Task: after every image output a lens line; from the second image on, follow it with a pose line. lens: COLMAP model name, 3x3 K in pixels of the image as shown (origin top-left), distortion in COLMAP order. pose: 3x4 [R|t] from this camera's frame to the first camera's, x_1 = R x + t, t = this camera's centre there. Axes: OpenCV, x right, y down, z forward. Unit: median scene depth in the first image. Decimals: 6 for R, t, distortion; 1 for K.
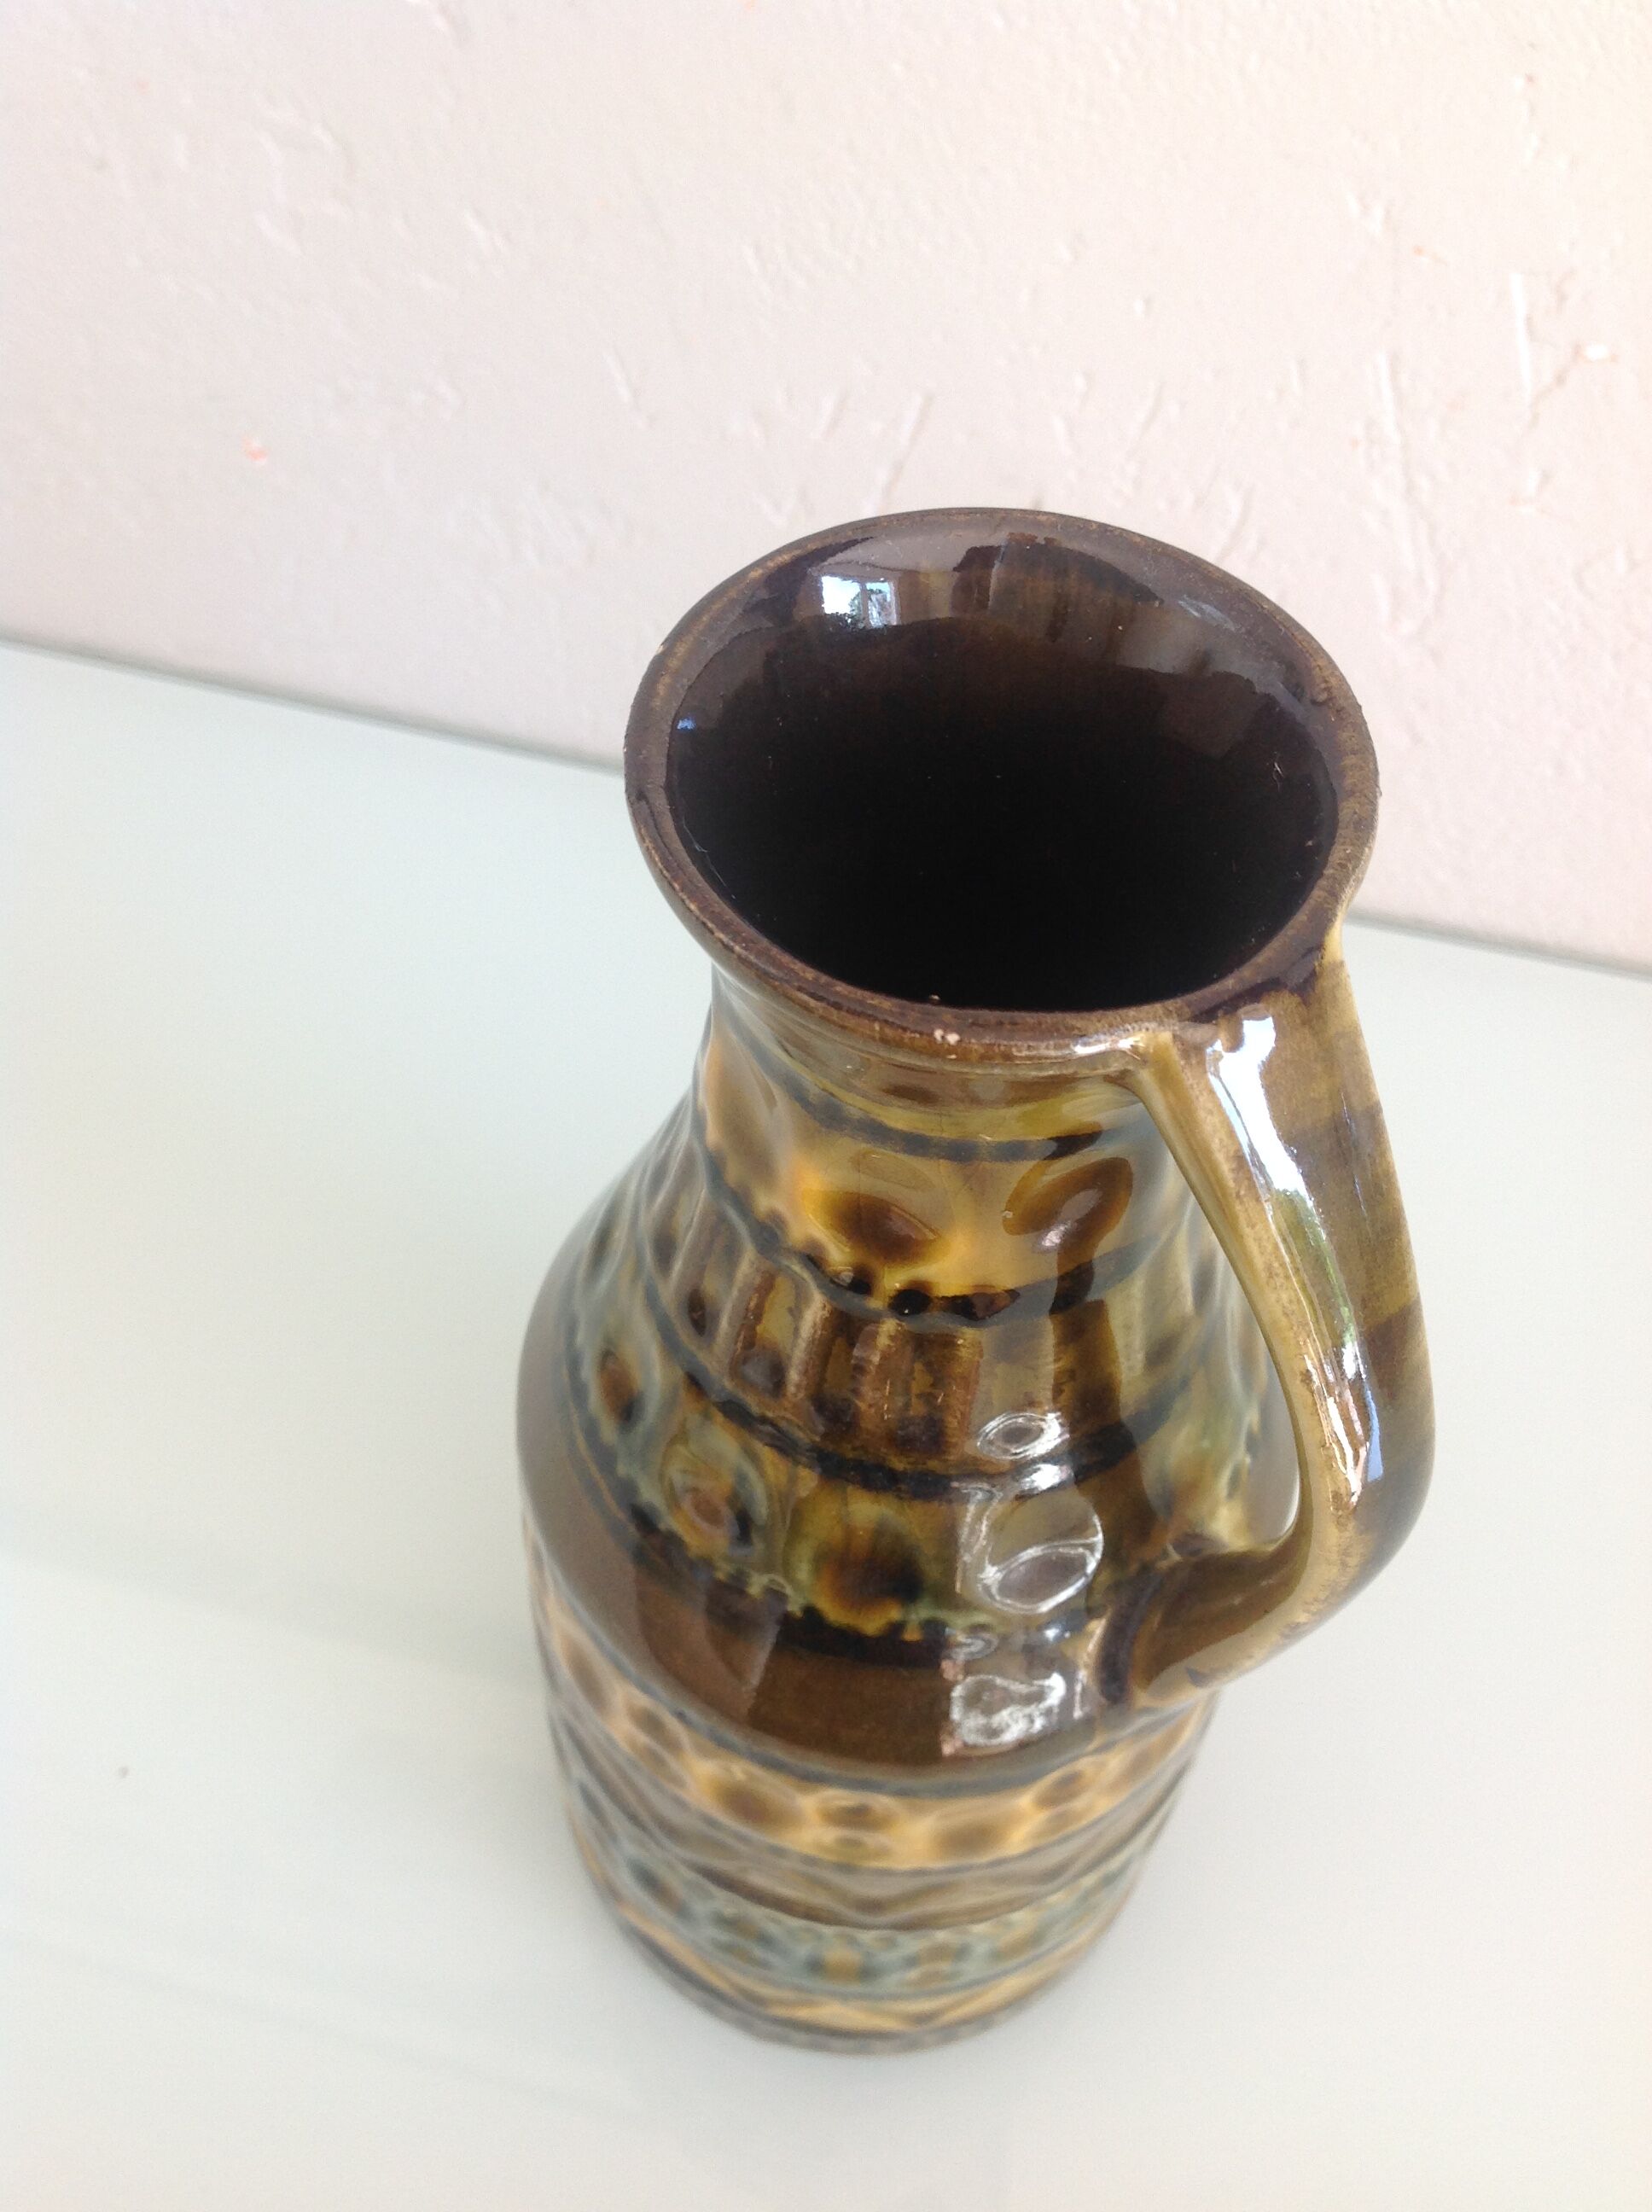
lens RADIAL K [[2102.8, 0, 858.7], [0, 2102.8, 1110.0], [0, 0, 1]] dist [0.060266, -0.207318]
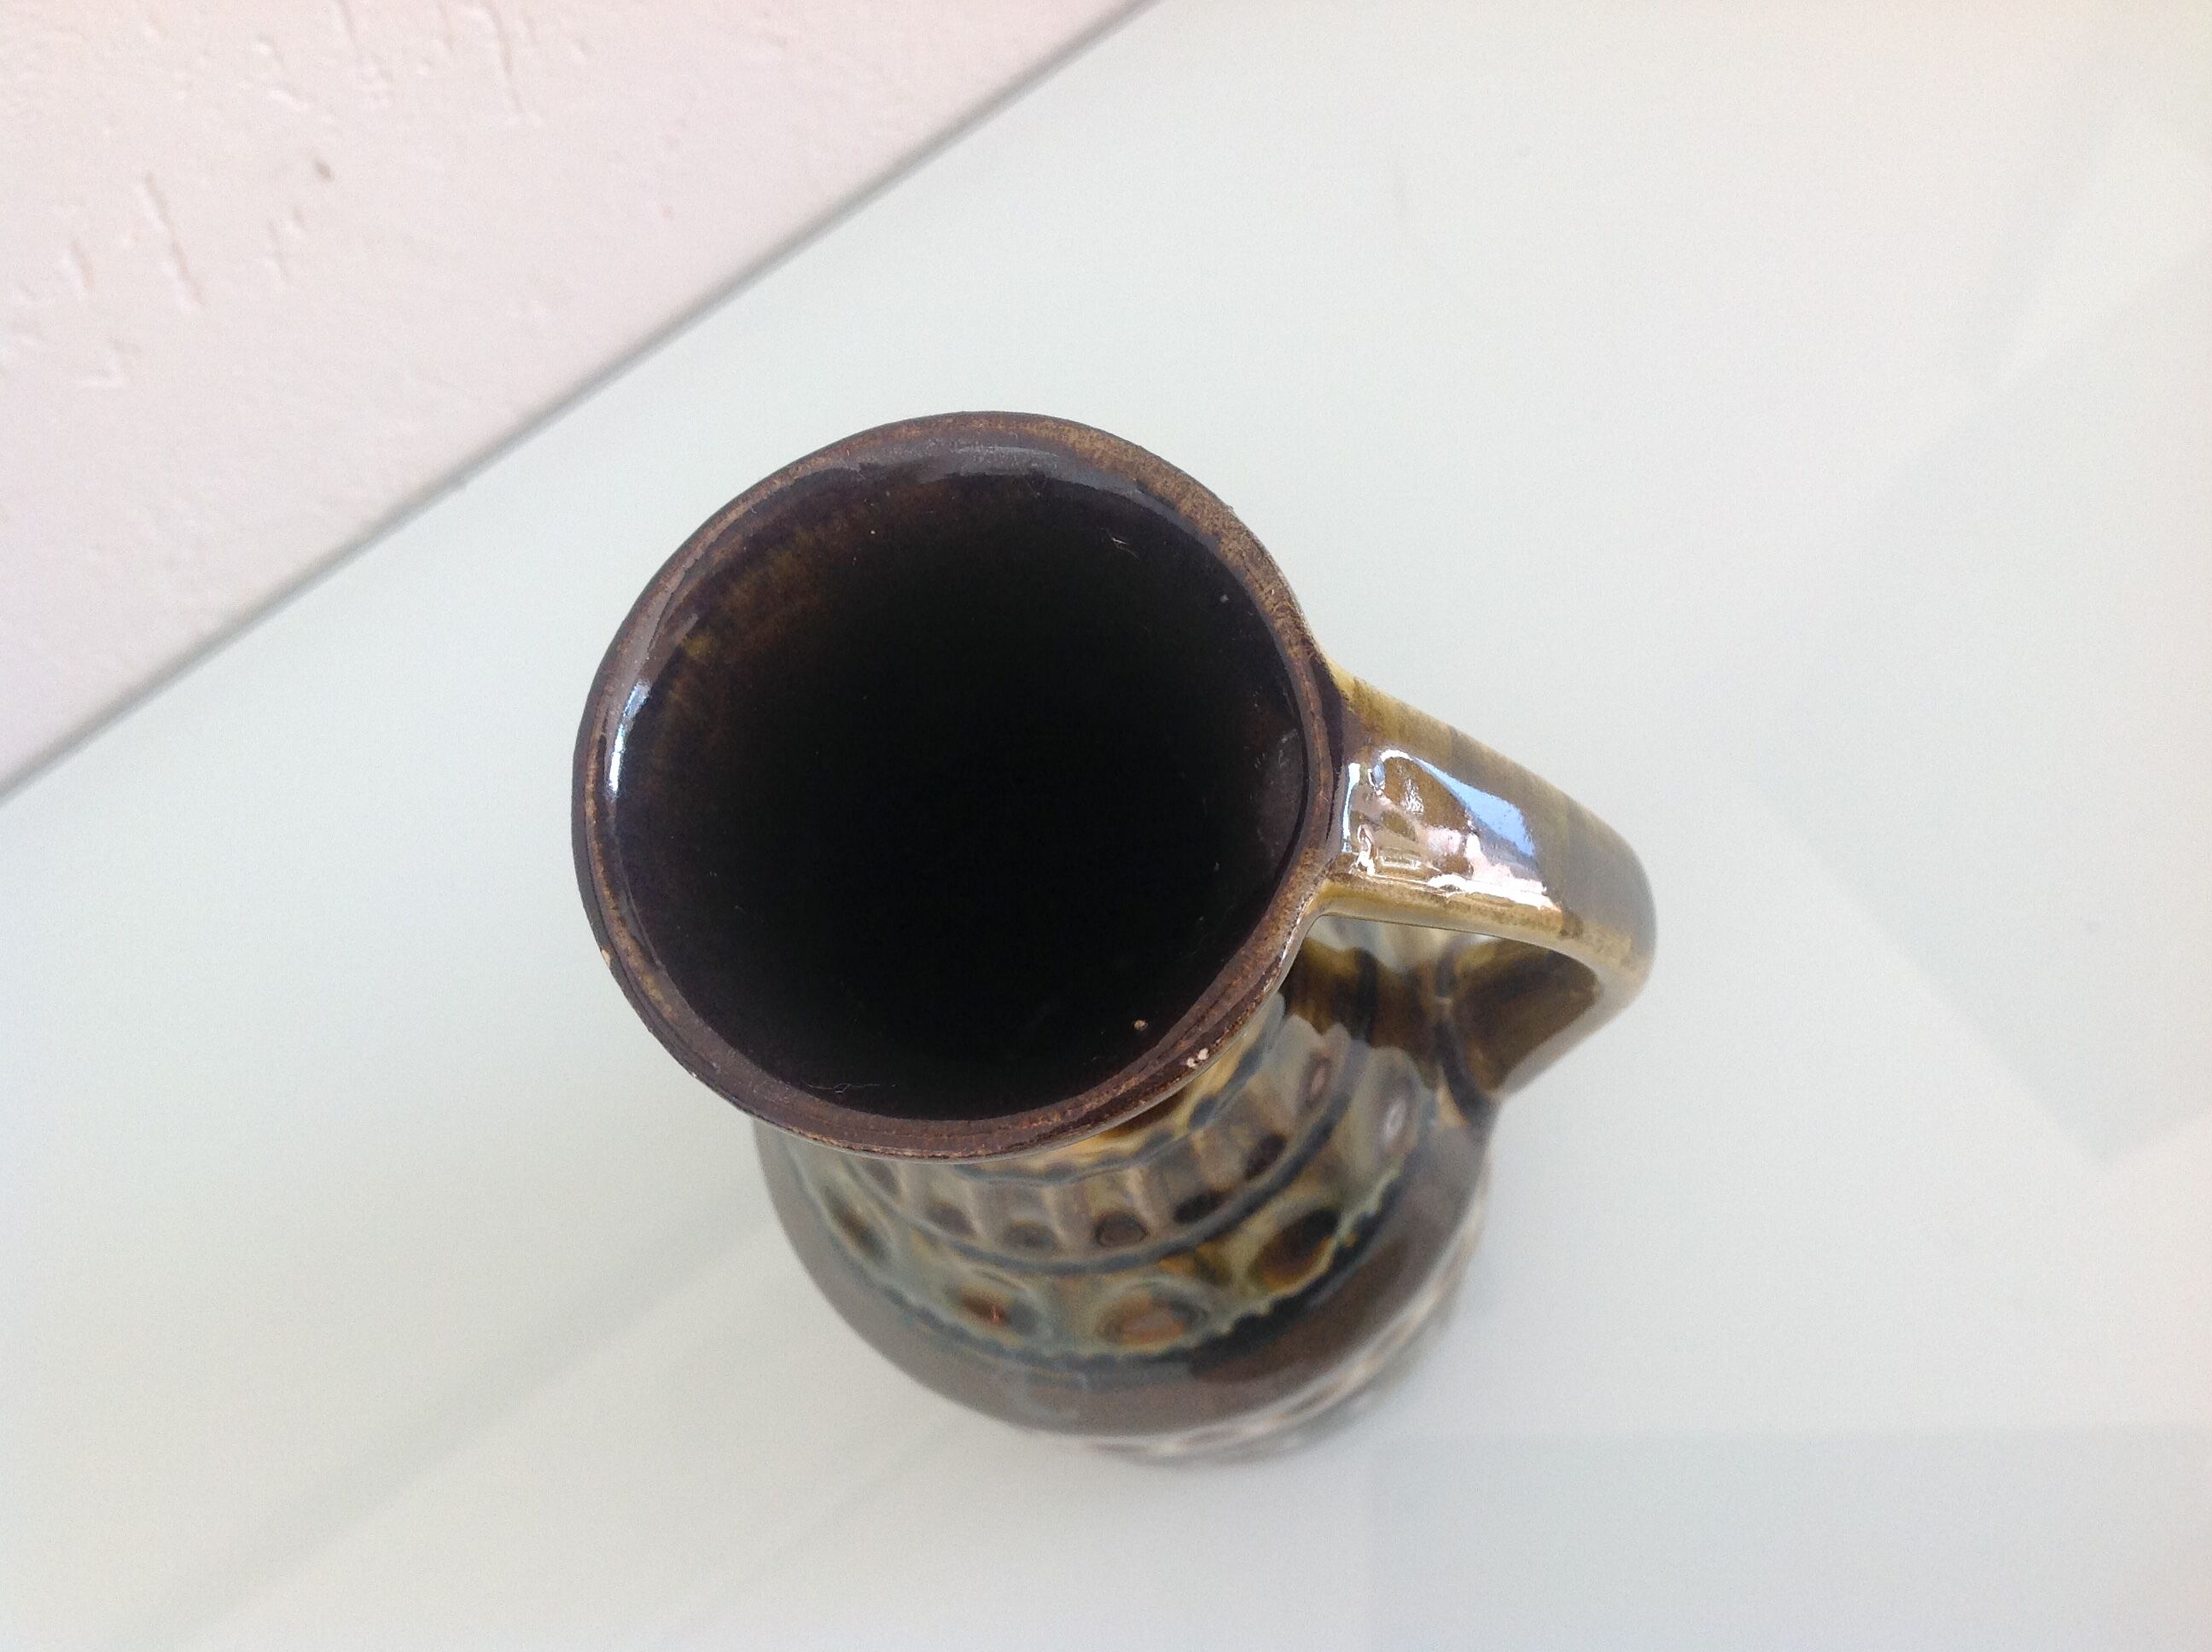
lens RADIAL K [[2102.8, 0, 1107.9], [0, 2102.8, 768.2], [0, 0, 1]] dist [0.060266, -0.207318]
pose [[0.642026, -0.757121, 0.120706, -0.001707], [0.694519, 0.641025, 0.326696, -0.340481], [-0.324724, -0.125915, 0.937390, 0.059306]]
